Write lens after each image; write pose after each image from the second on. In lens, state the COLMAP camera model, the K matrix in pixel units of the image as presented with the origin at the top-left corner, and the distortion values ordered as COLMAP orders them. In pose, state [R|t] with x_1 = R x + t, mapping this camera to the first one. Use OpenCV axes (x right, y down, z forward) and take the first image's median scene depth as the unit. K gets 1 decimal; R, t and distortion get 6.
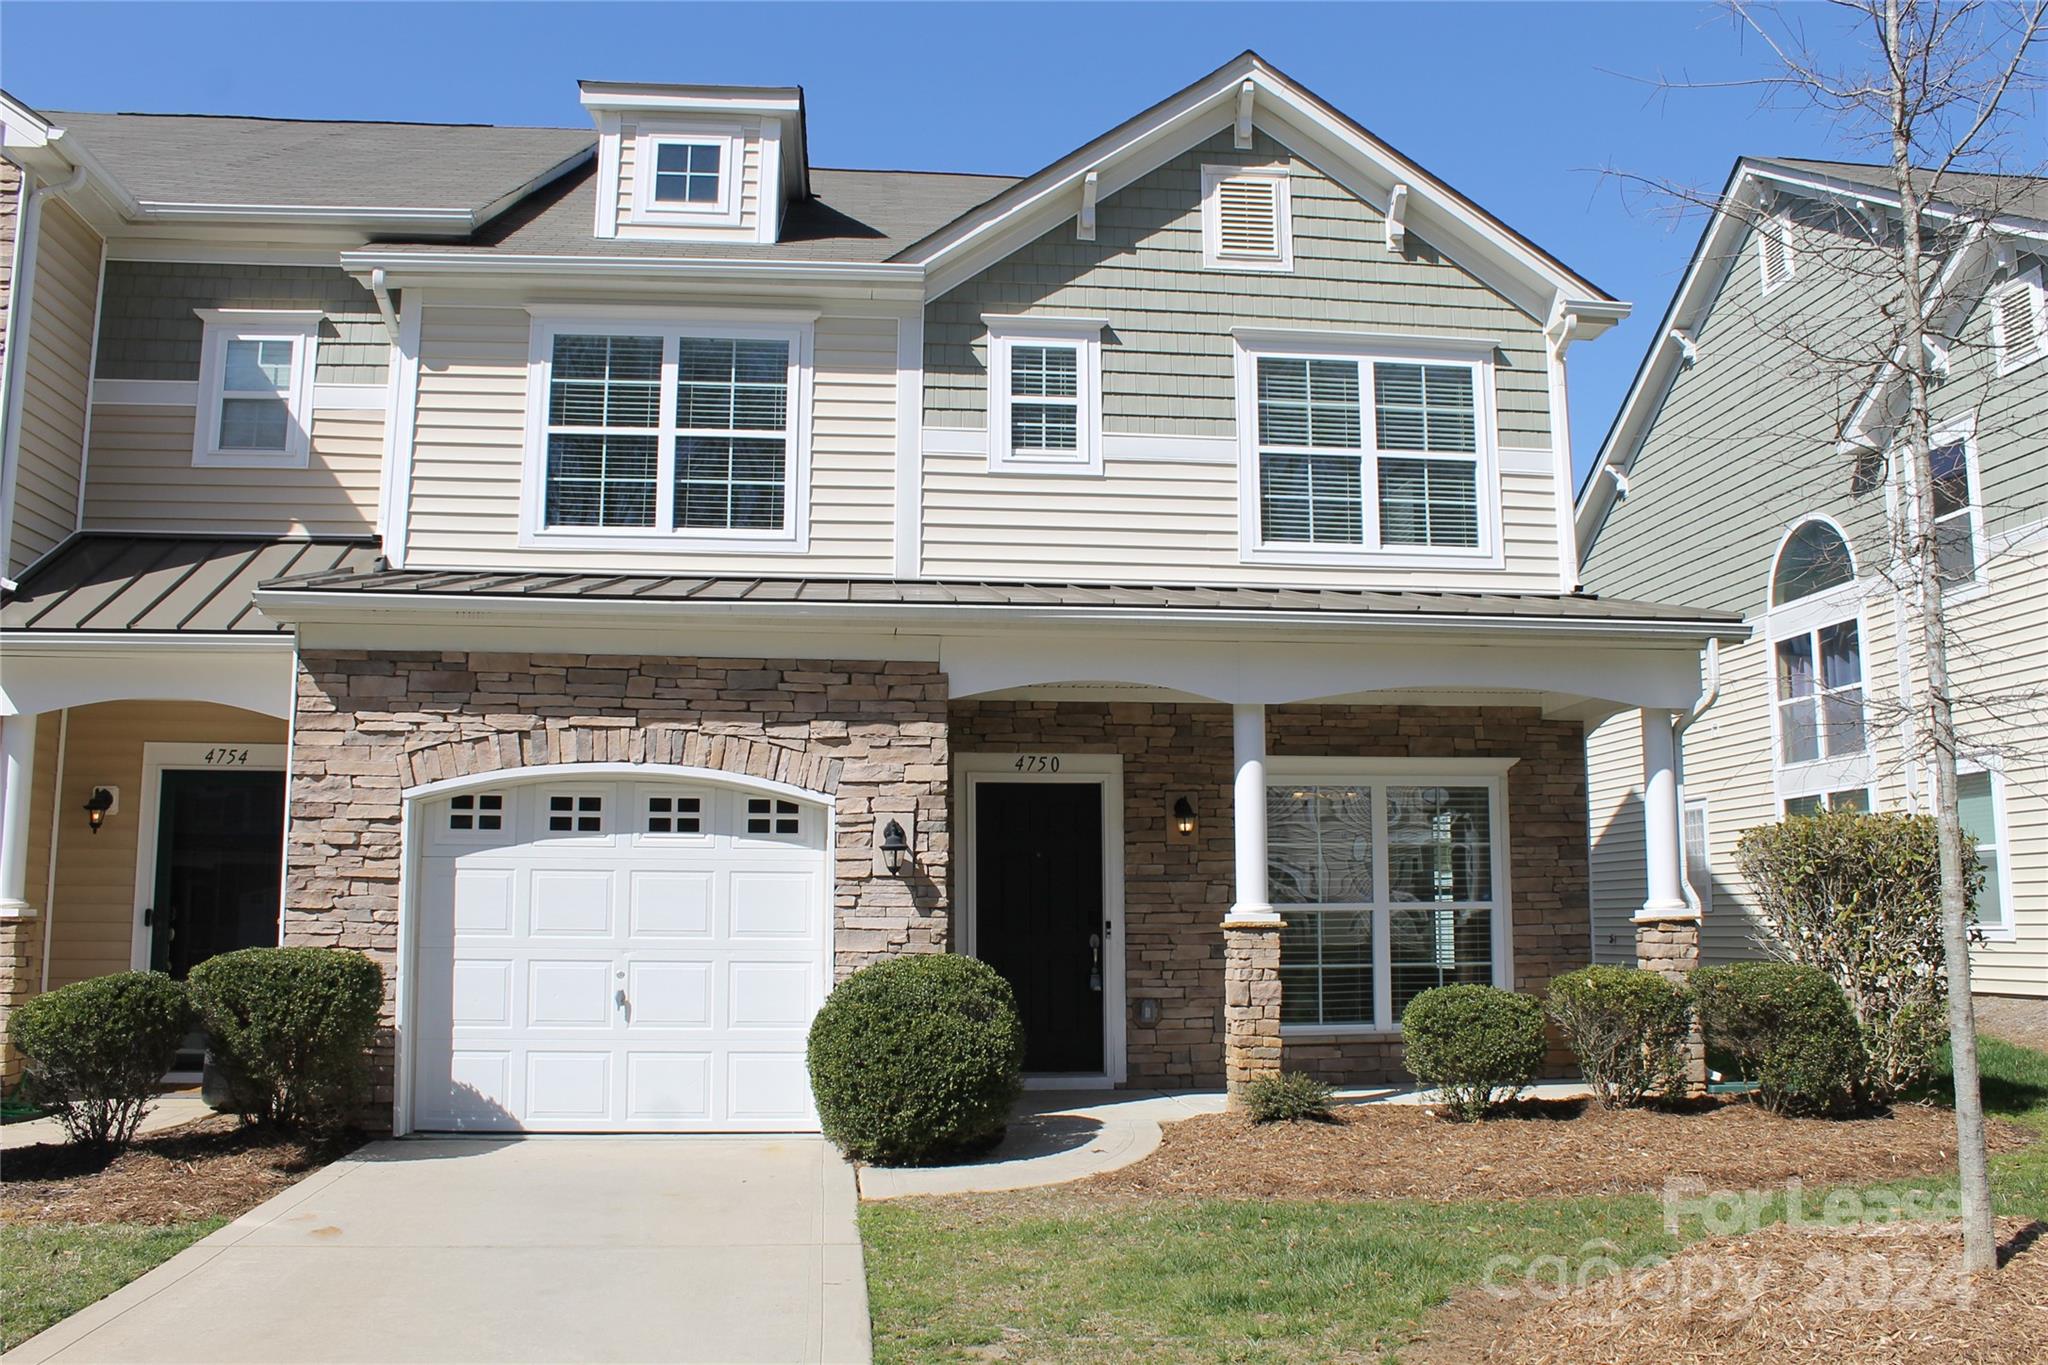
lens RADIAL K [[1700.0, 0, 1022.1], [0, 1700.0, 671.8], [0, 0, 1]] dist [-0.126623, 0.028296]
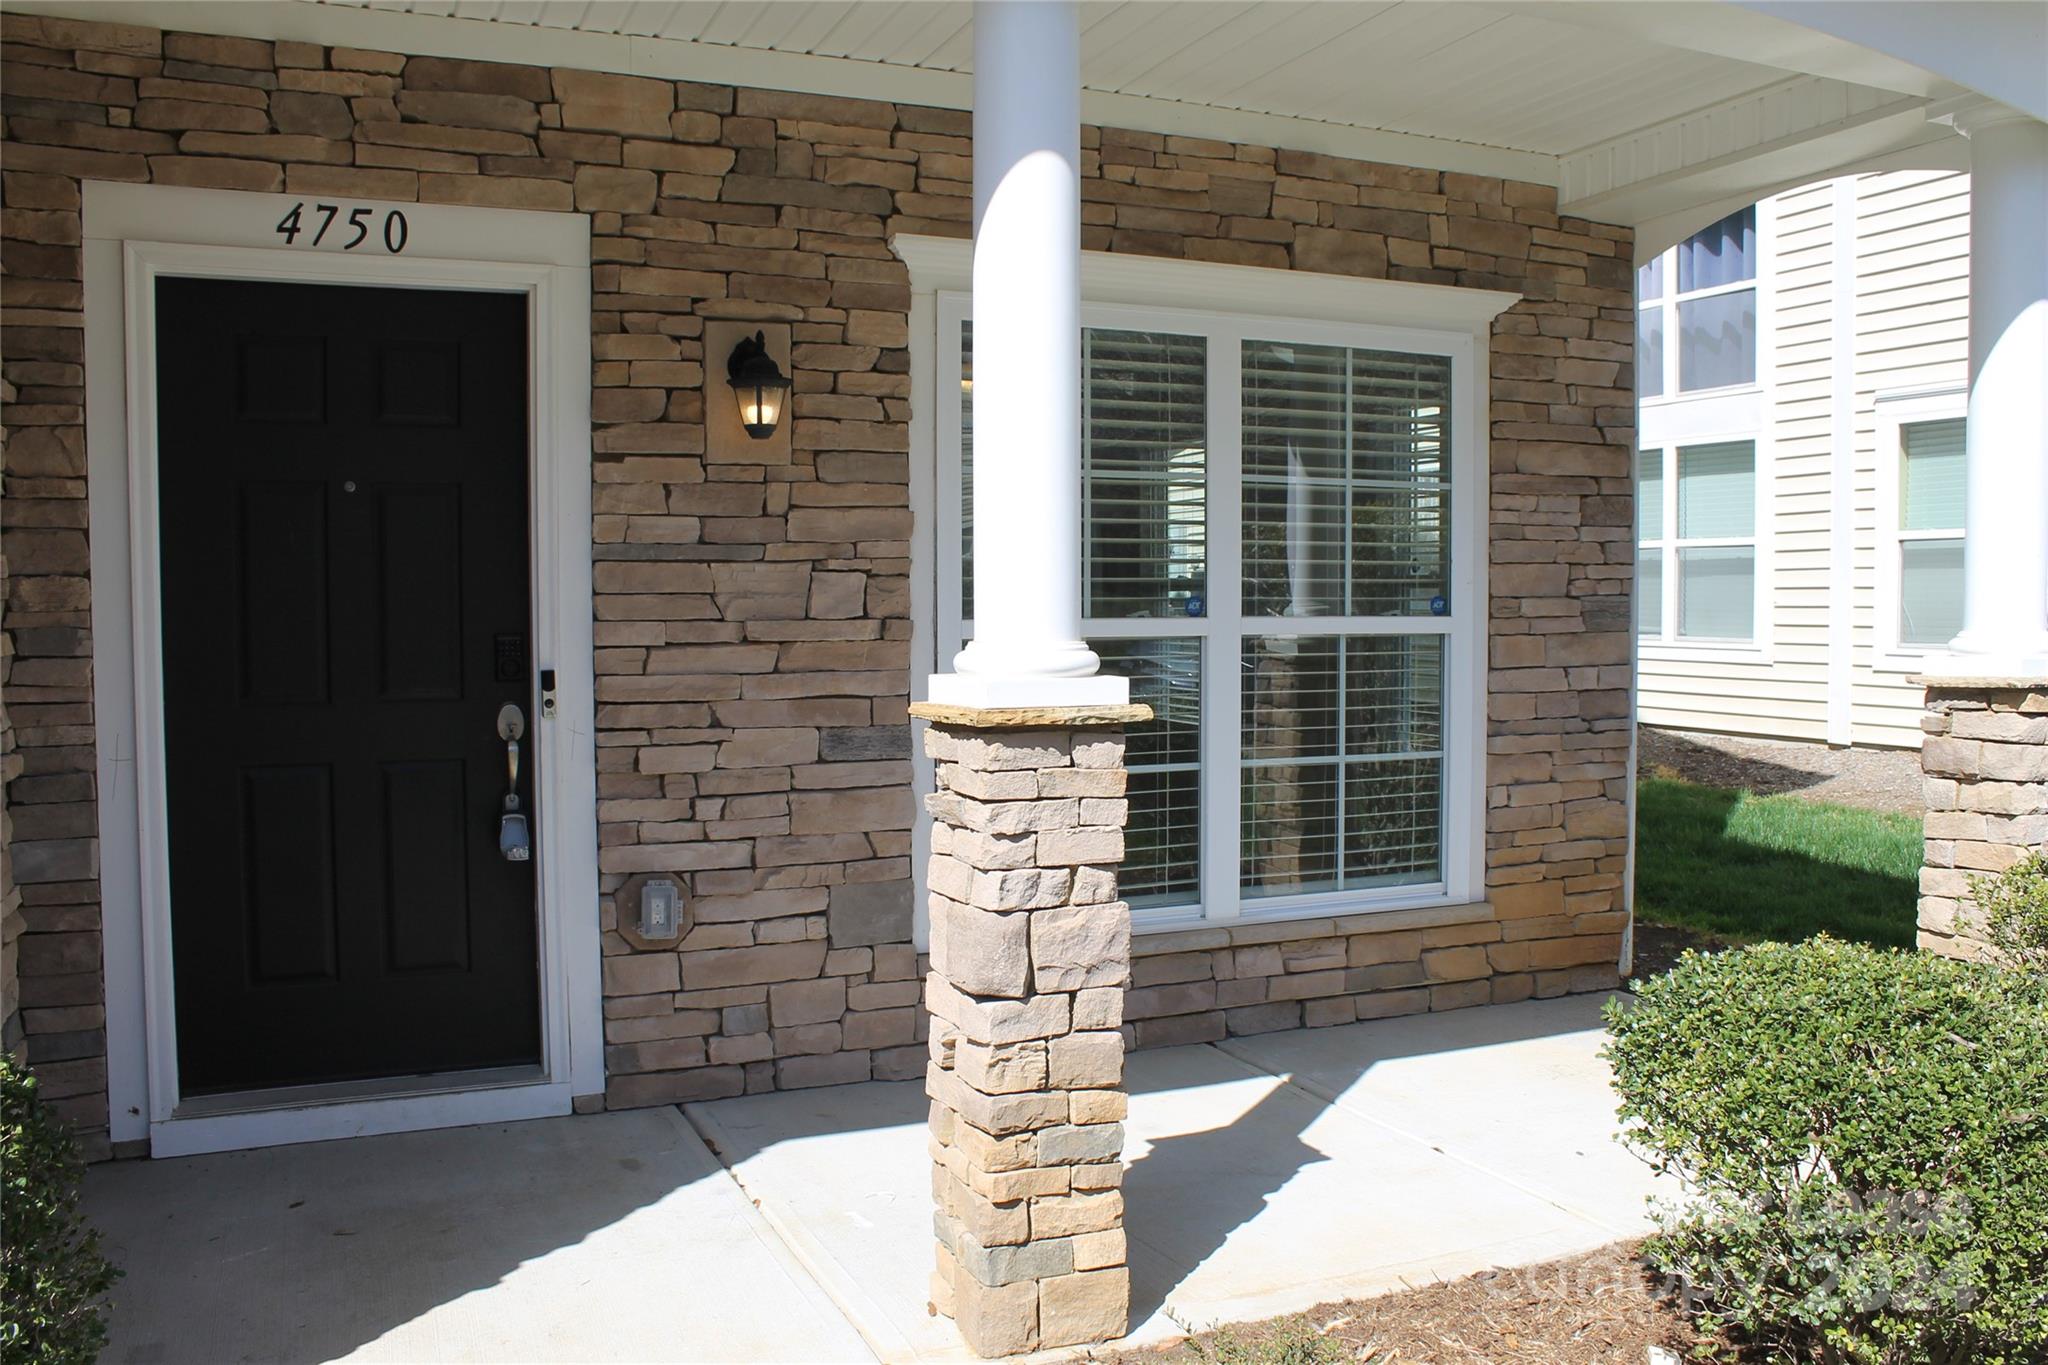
lens RADIAL K [[1700.0, 0, 1032.6], [0, 1700.0, 690.8], [0, 0, 1]] dist [-0.126623, 0.028296]
pose [[0.952937, -0.015890, 0.302752, 0.040176], [-0.045389, 0.979892, 0.194297, 0.075278], [-0.299752, -0.198895, 0.933054, 0.620001]]
